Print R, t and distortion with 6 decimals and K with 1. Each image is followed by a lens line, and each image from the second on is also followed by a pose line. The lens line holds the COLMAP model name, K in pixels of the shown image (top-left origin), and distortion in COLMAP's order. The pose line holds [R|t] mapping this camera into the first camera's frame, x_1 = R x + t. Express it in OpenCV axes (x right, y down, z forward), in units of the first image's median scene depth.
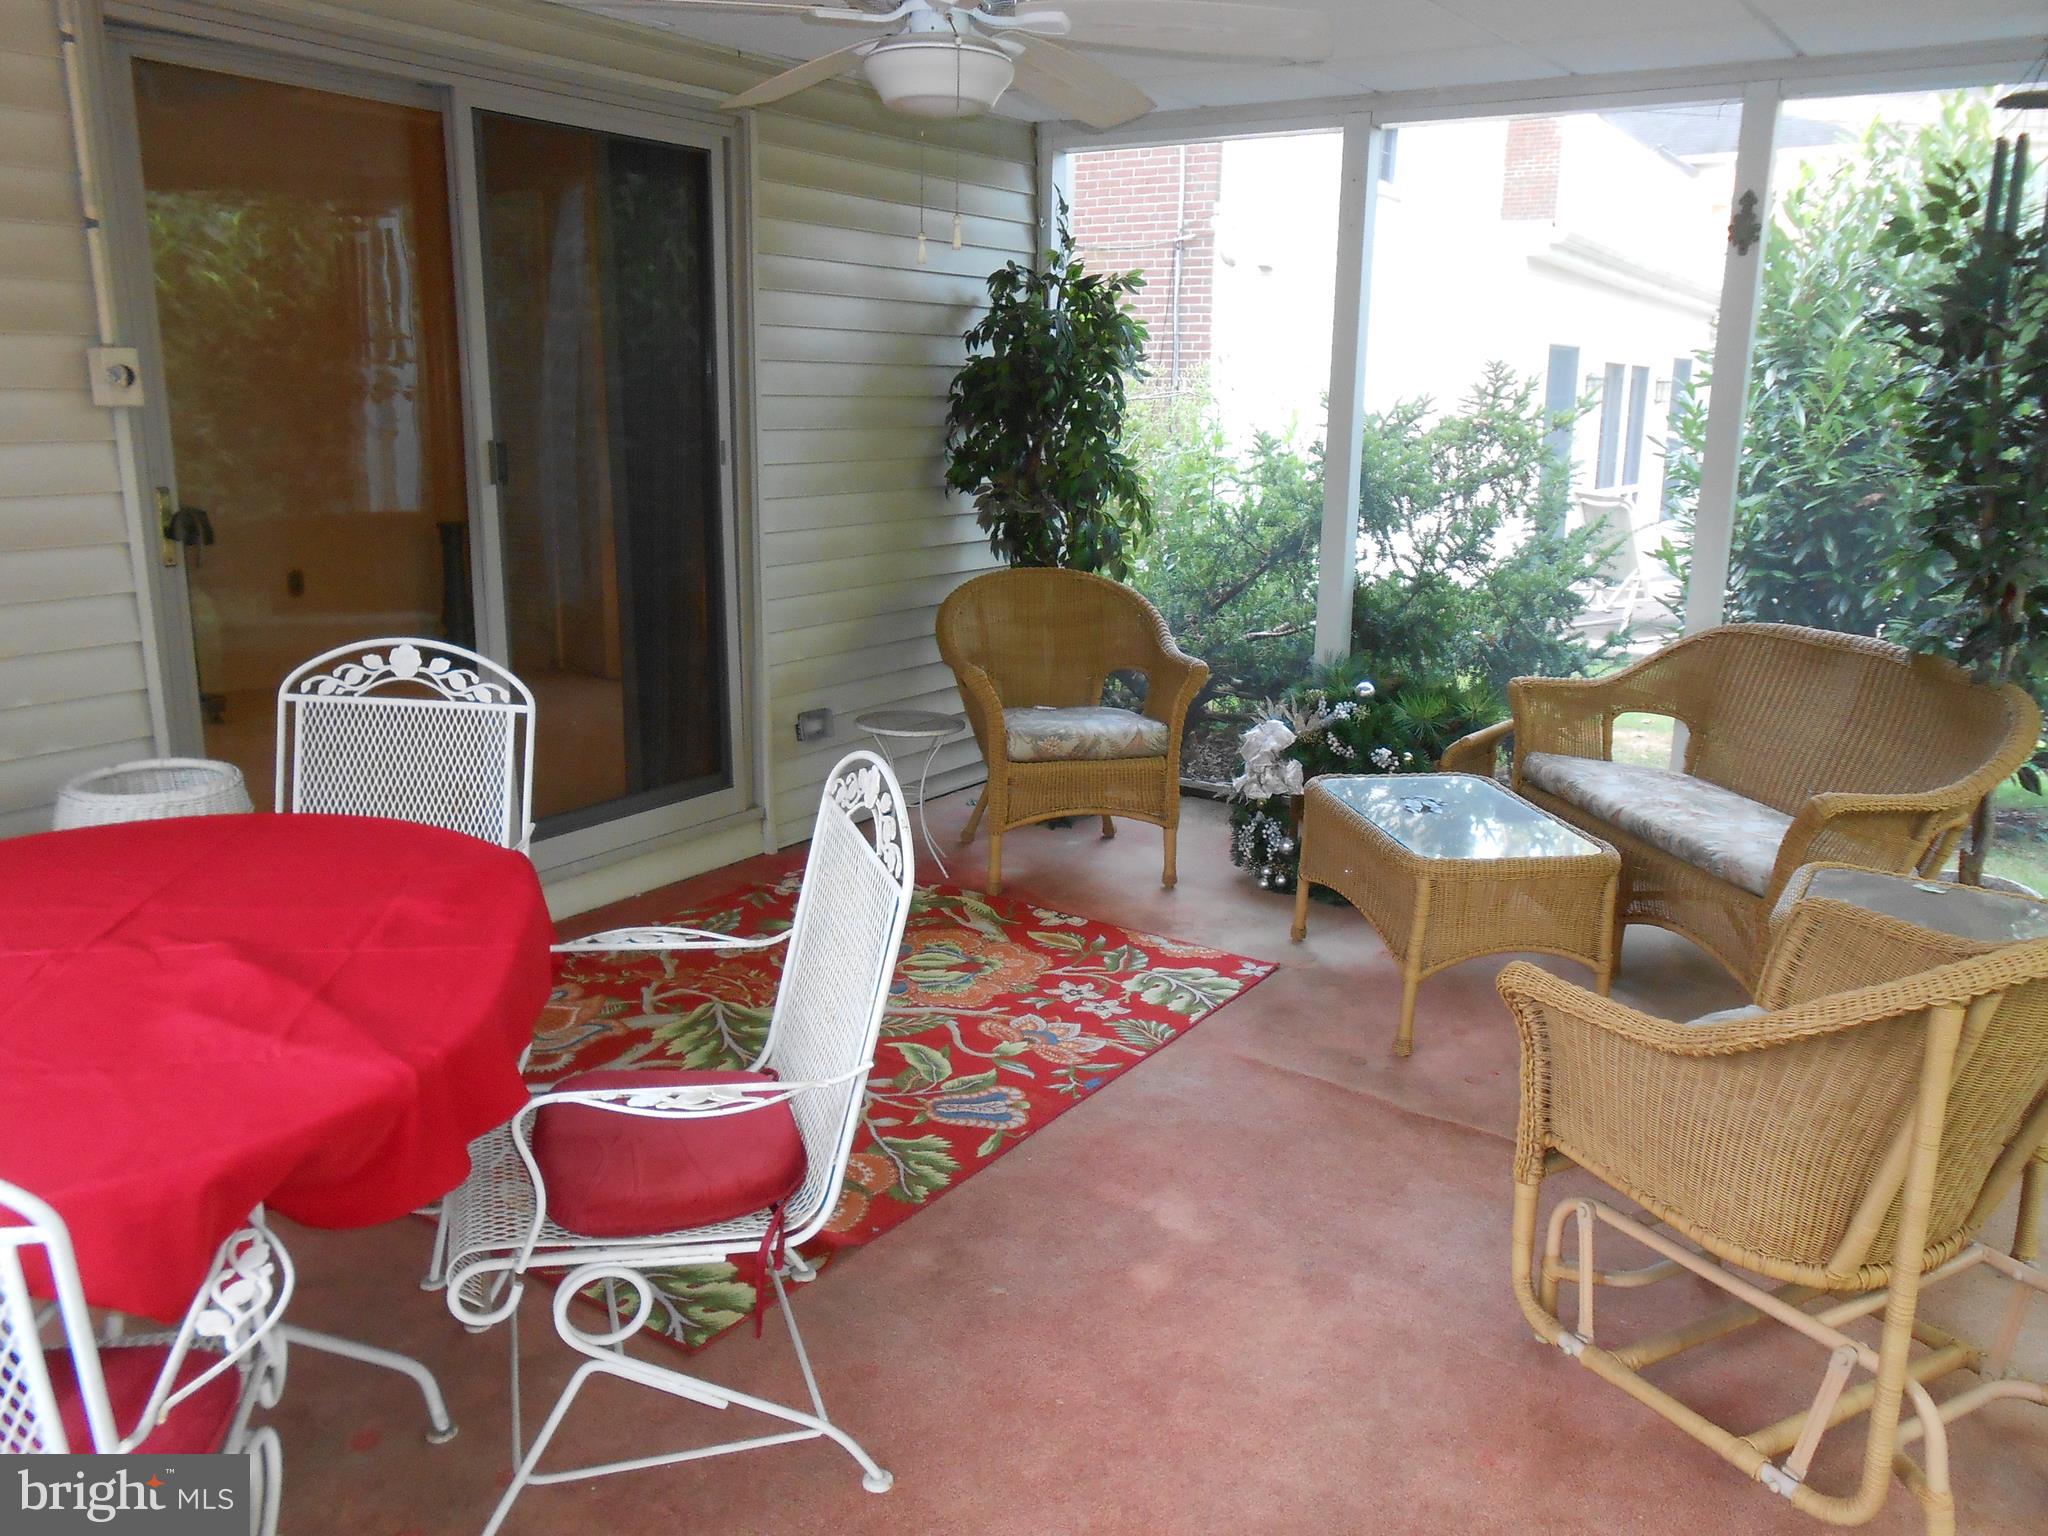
lens RADIAL K [[1583.5, 0, 1024.0], [0, 1583.5, 768.0], [0, 0, 1]] dist [-0.060583, 0.085319]
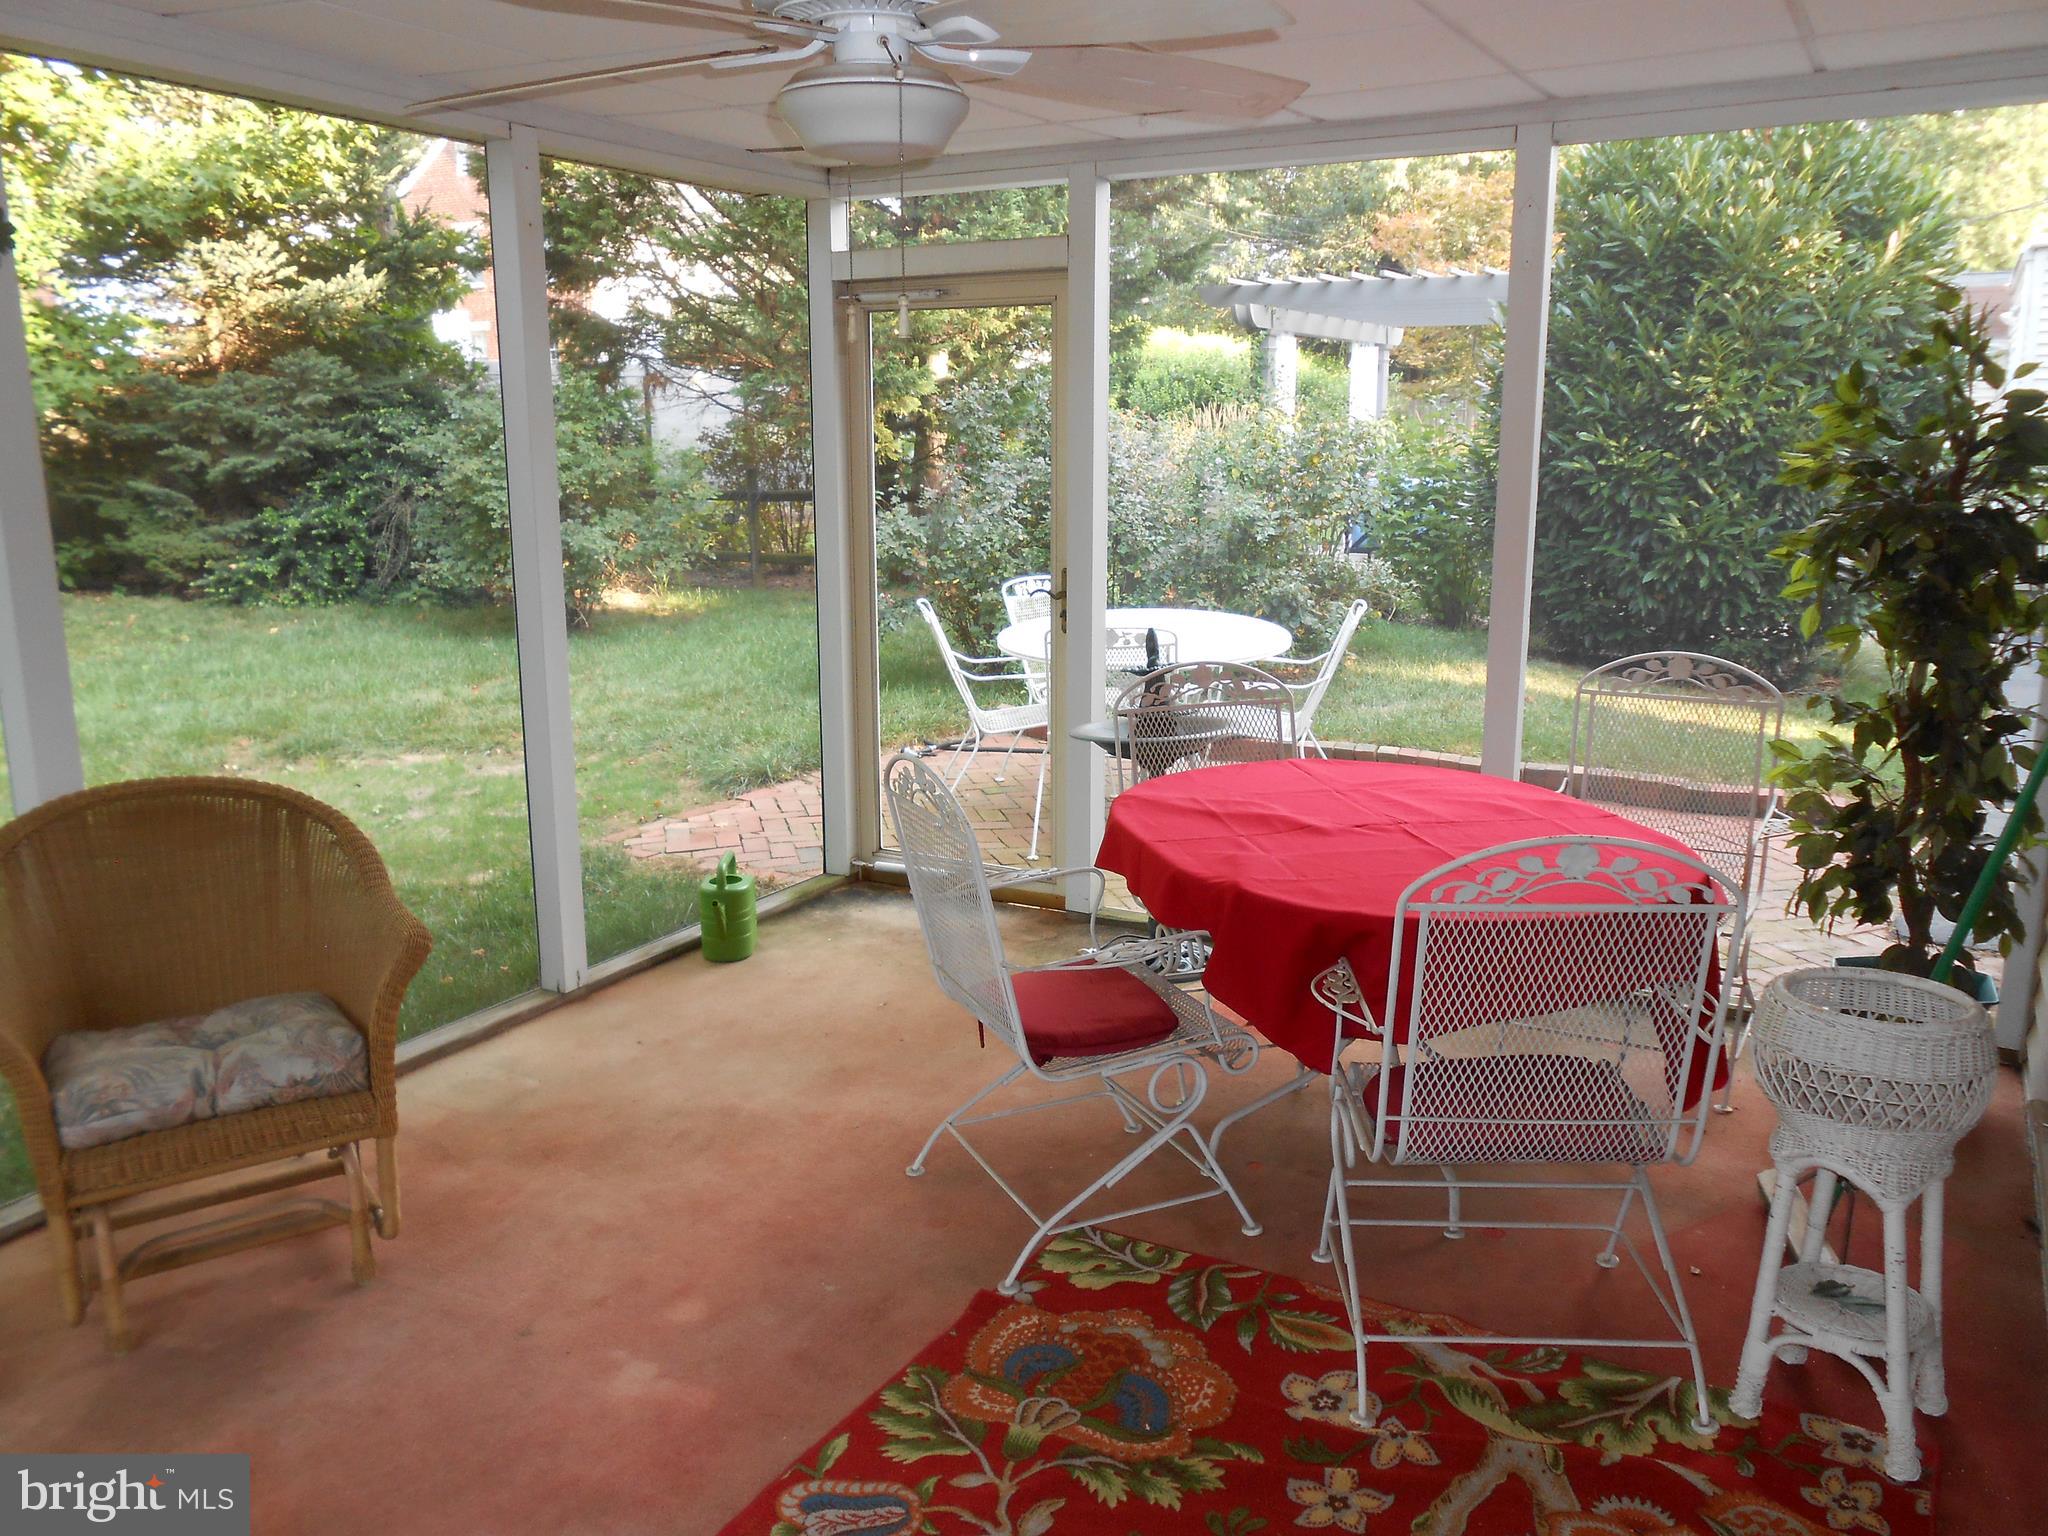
lens RADIAL K [[1583.5, 0, 1024.0], [0, 1583.5, 768.0], [0, 0, 1]] dist [-0.060583, 0.085319]
pose [[-0.997352, 0.003223, -0.072660, -0.053223], [-0.028447, 0.902150, 0.430484, -0.356852], [0.066937, 0.431410, -0.899669, 1.361387]]
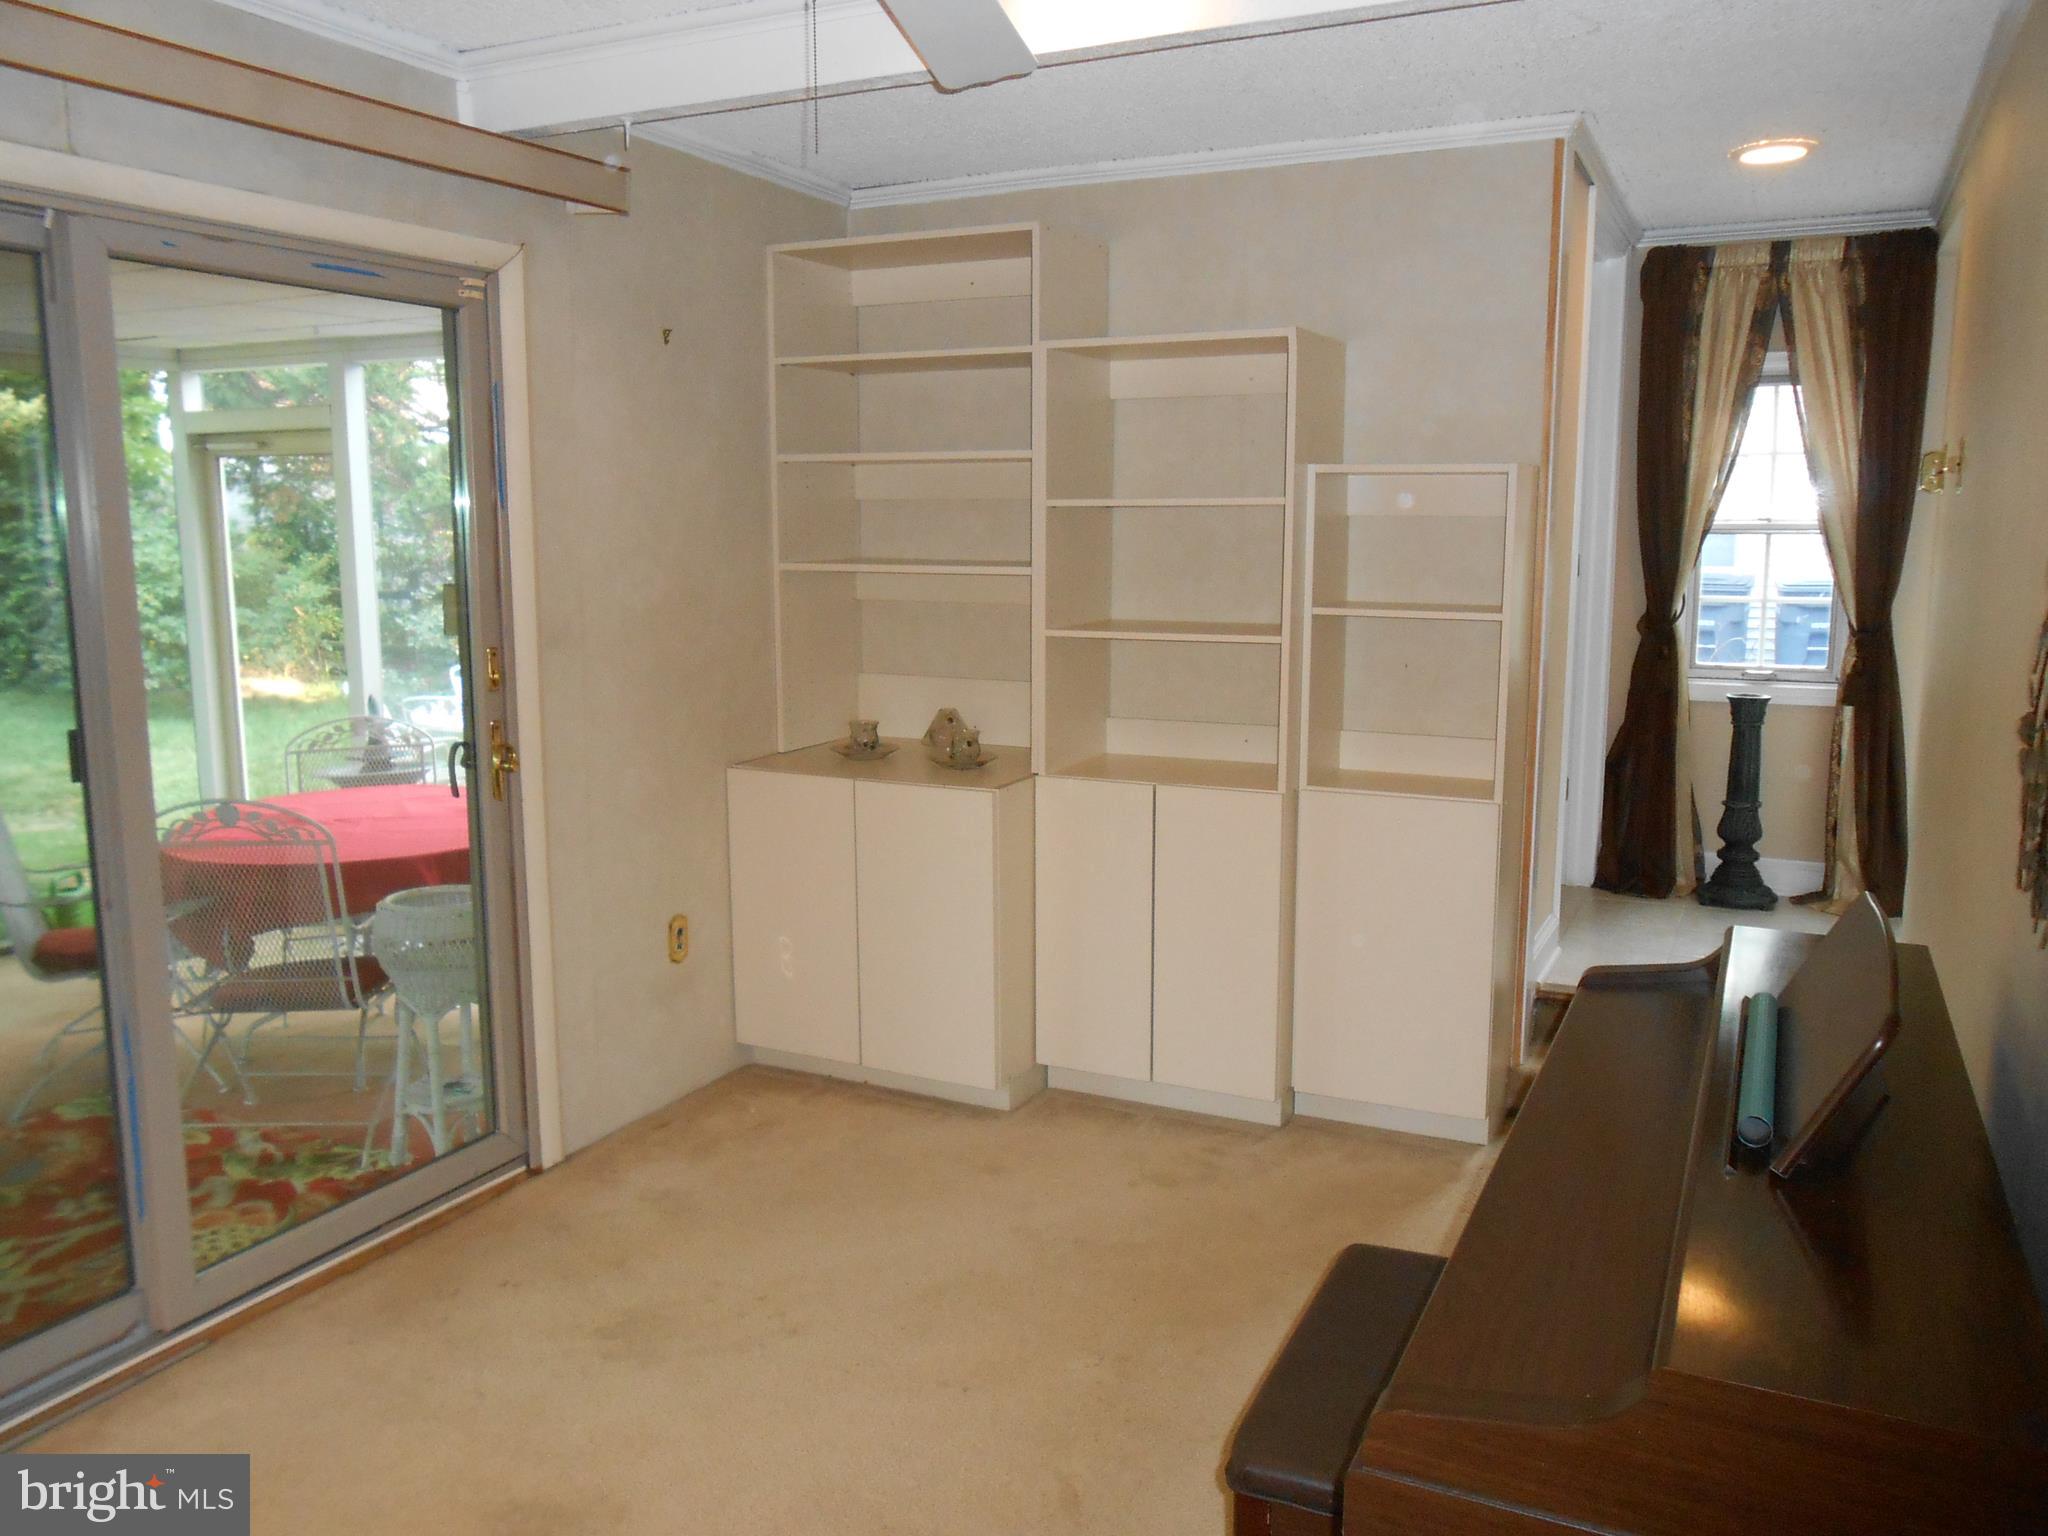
lens RADIAL K [[1583.5, 0, 1024.0], [0, 1583.5, 768.0], [0, 0, 1]] dist [-0.060583, 0.085319]
pose [[-0.990251, 0.012086, -0.138767, -0.718270], [-0.041393, 0.925692, 0.376006, -0.511138], [0.133000, 0.378085, -0.916167, 1.863425]]
